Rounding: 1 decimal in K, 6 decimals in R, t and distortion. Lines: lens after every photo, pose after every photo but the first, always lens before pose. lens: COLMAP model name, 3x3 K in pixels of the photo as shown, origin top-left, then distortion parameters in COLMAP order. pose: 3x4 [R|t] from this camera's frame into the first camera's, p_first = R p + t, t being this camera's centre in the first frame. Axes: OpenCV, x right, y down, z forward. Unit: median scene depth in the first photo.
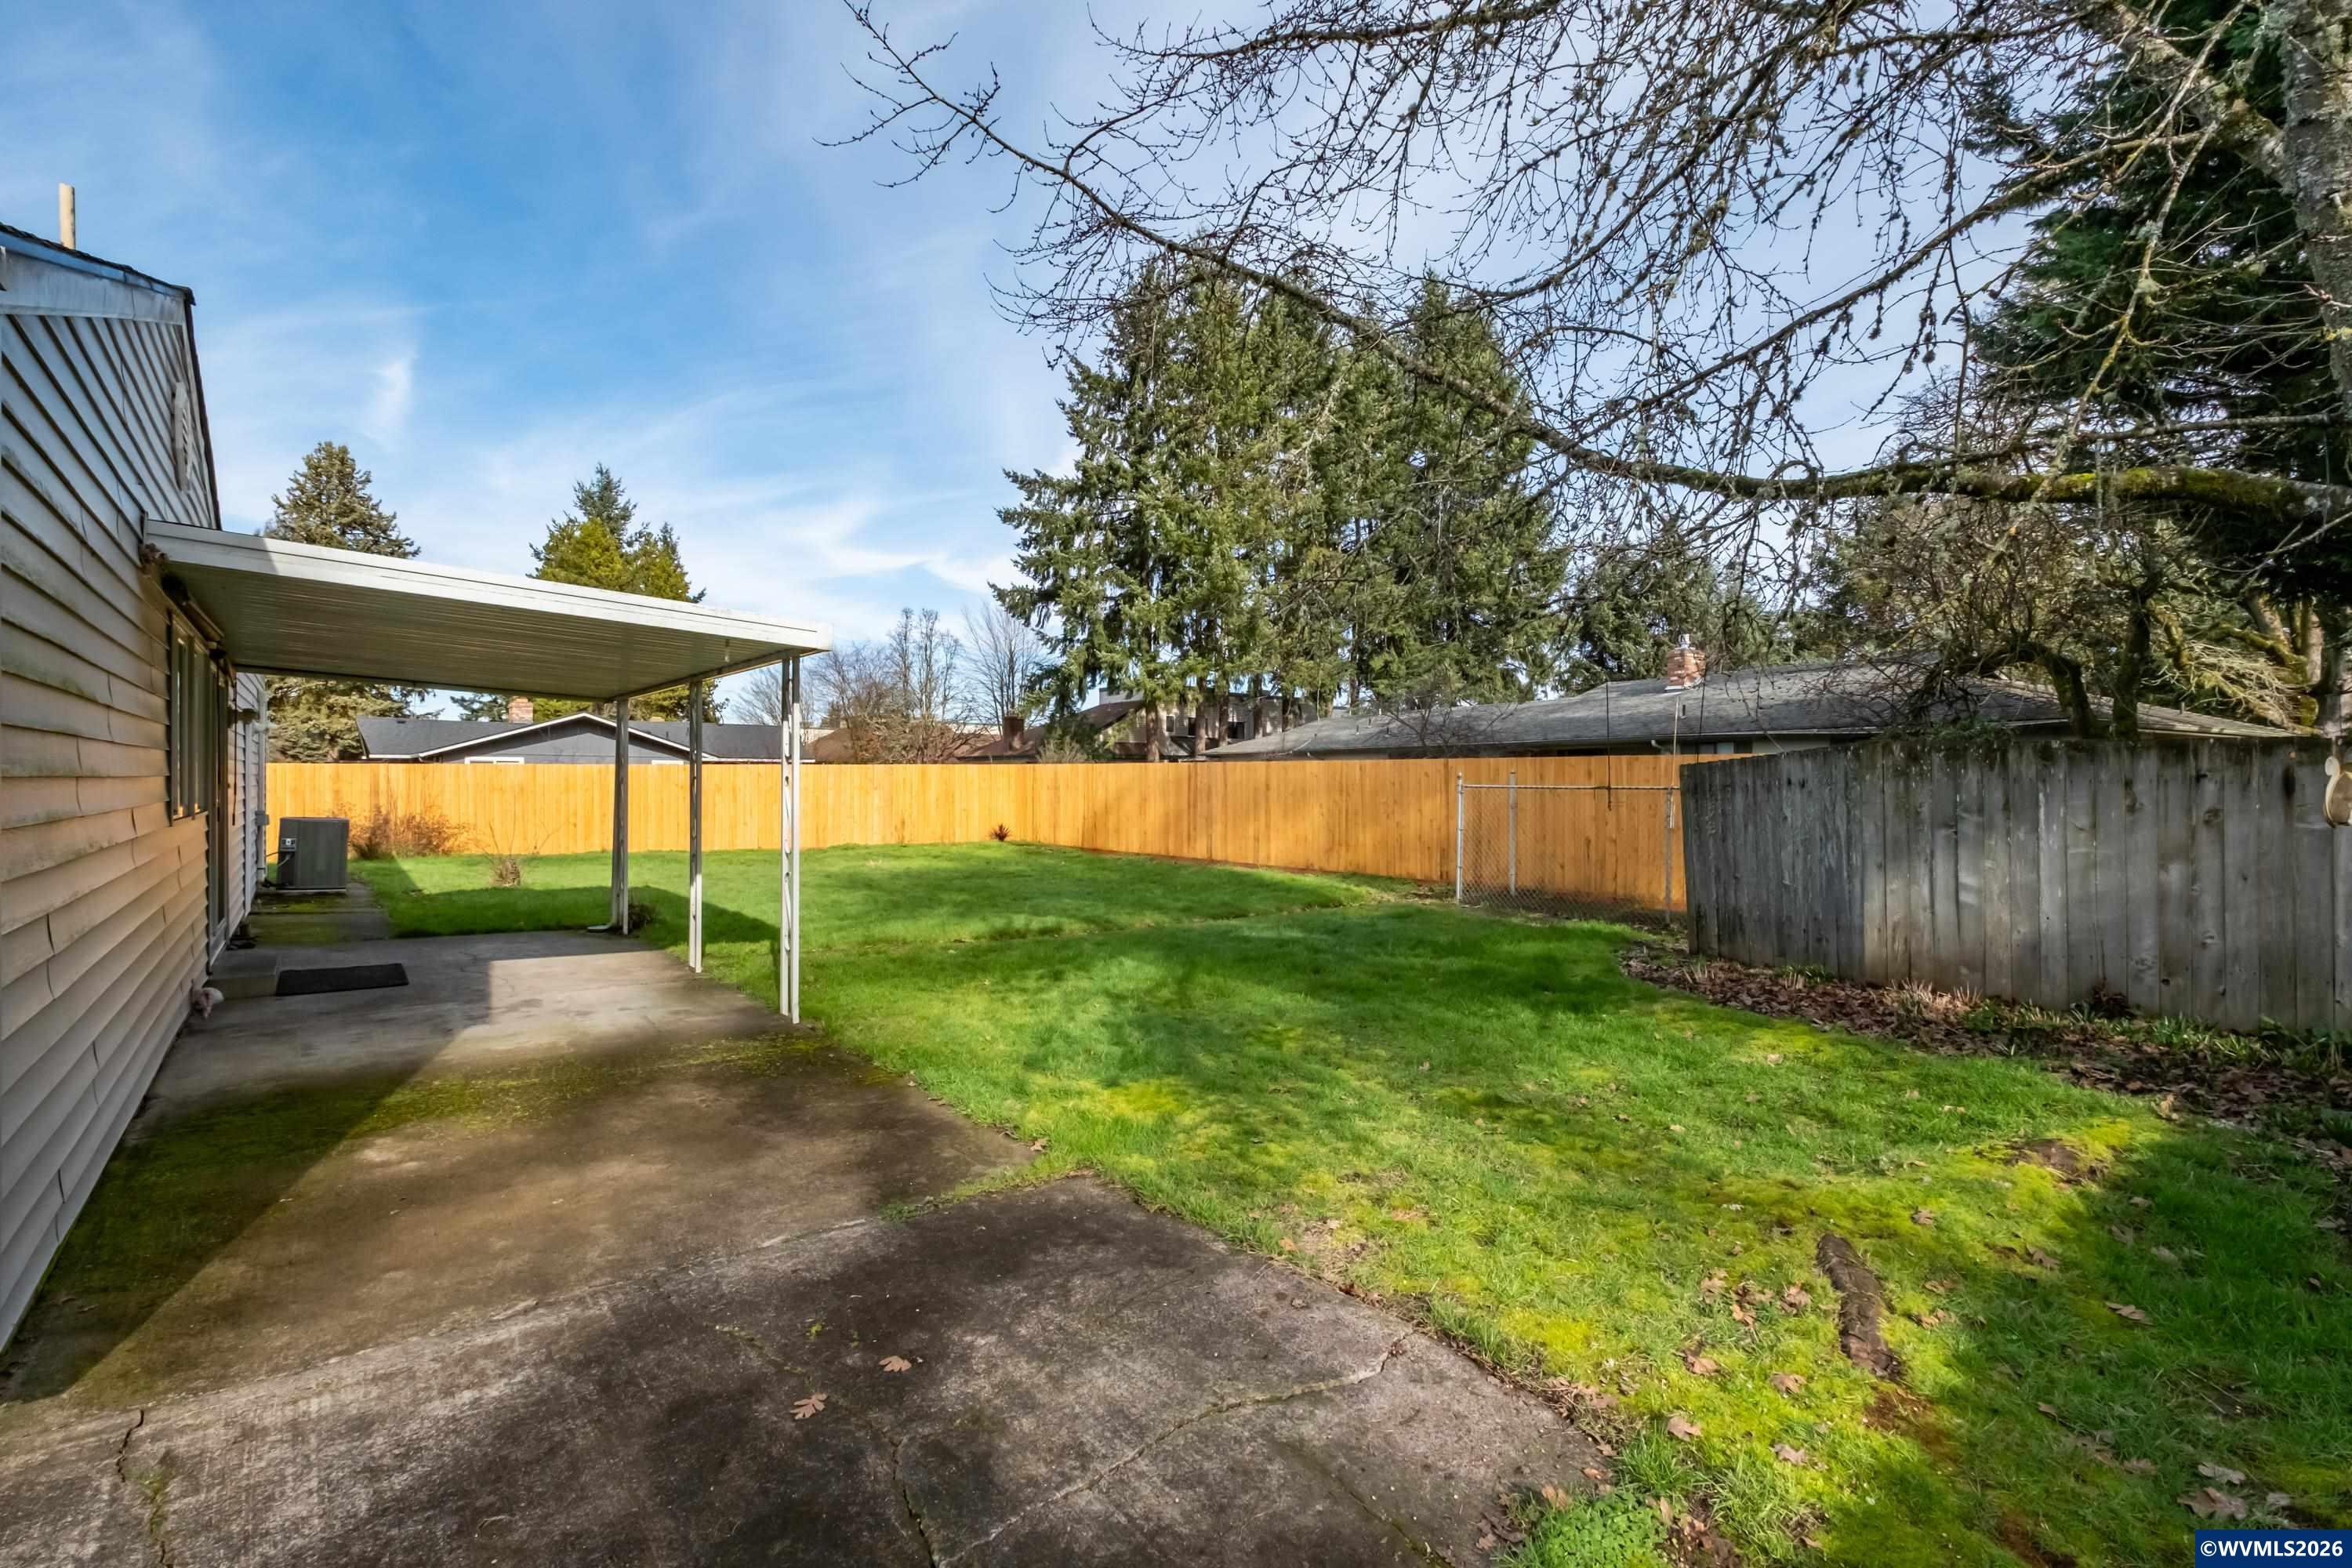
lens RADIAL K [[1026.7, 0, 1173.4], [0, 1026.7, 777.2], [0, 0, 1]] dist [-0.003442, 0.000997]
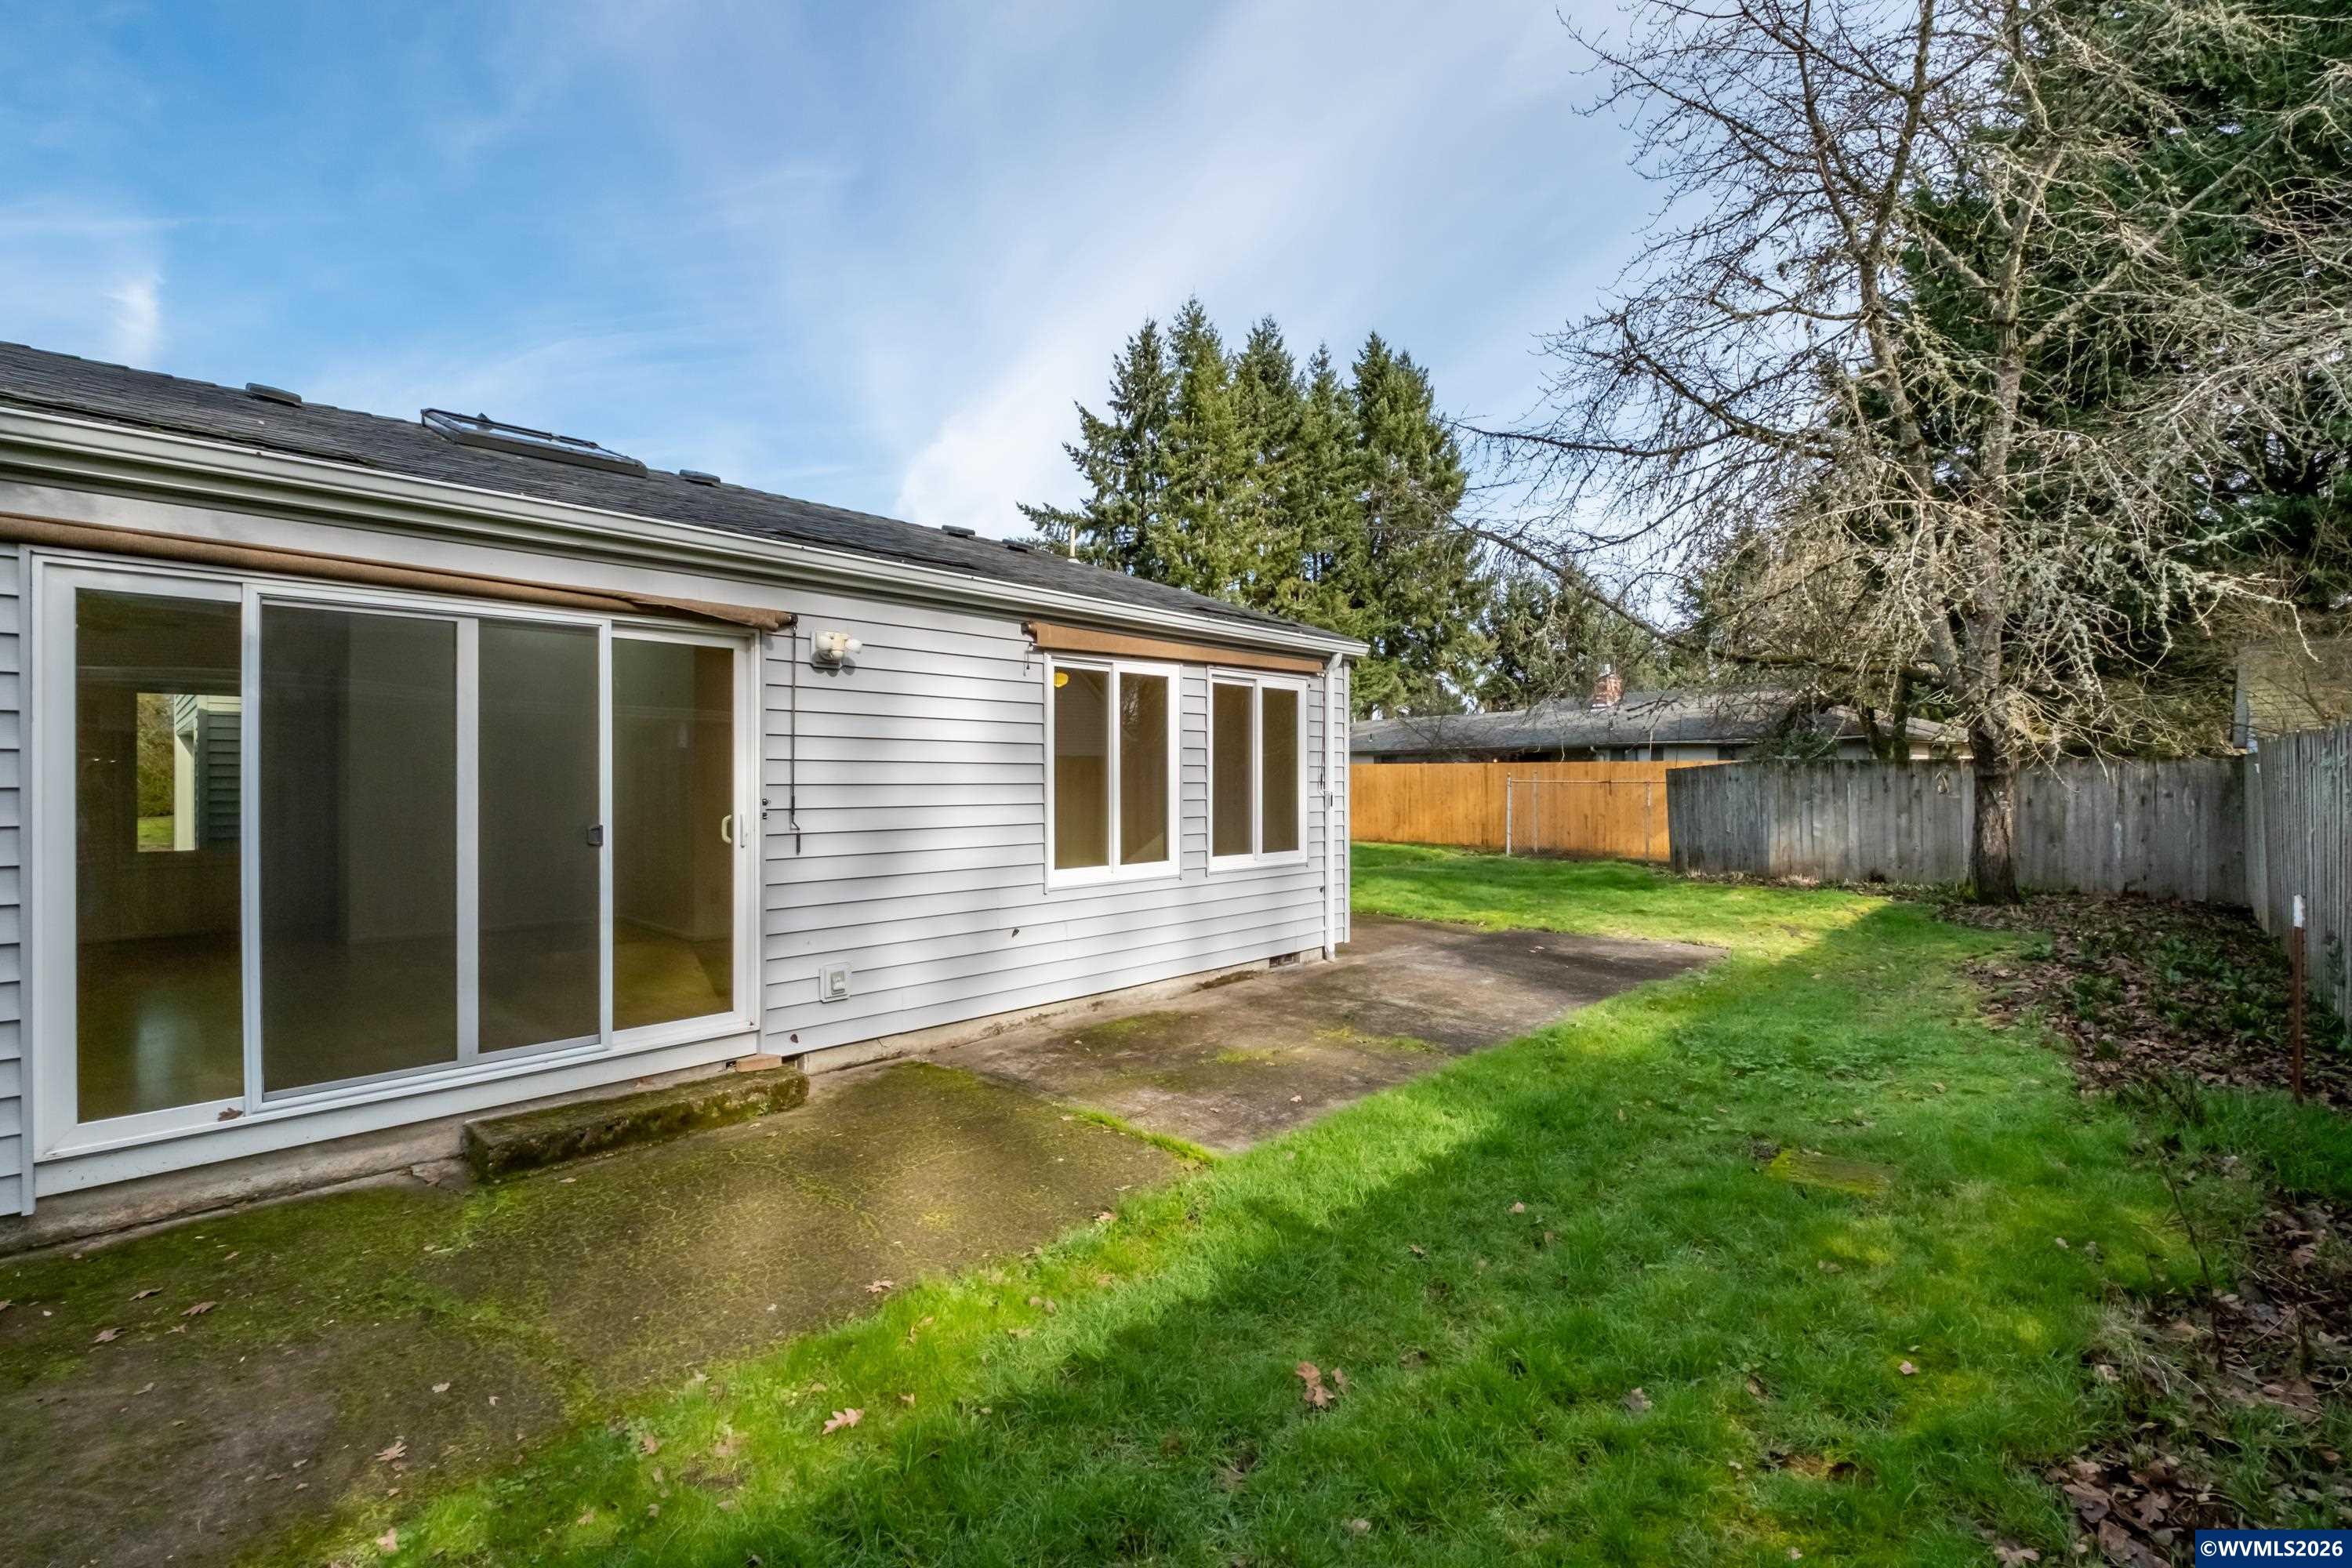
lens RADIAL K [[1026.7, 0, 1181.0], [0, 1026.7, 779.4], [0, 0, 1]] dist [-0.003442, 0.000997]
pose [[0.993375, -0.003764, 0.114856, -0.123626], [0.003176, 0.999981, 0.005298, -0.001327], [-0.114873, -0.004898, 0.993368, -0.152202]]
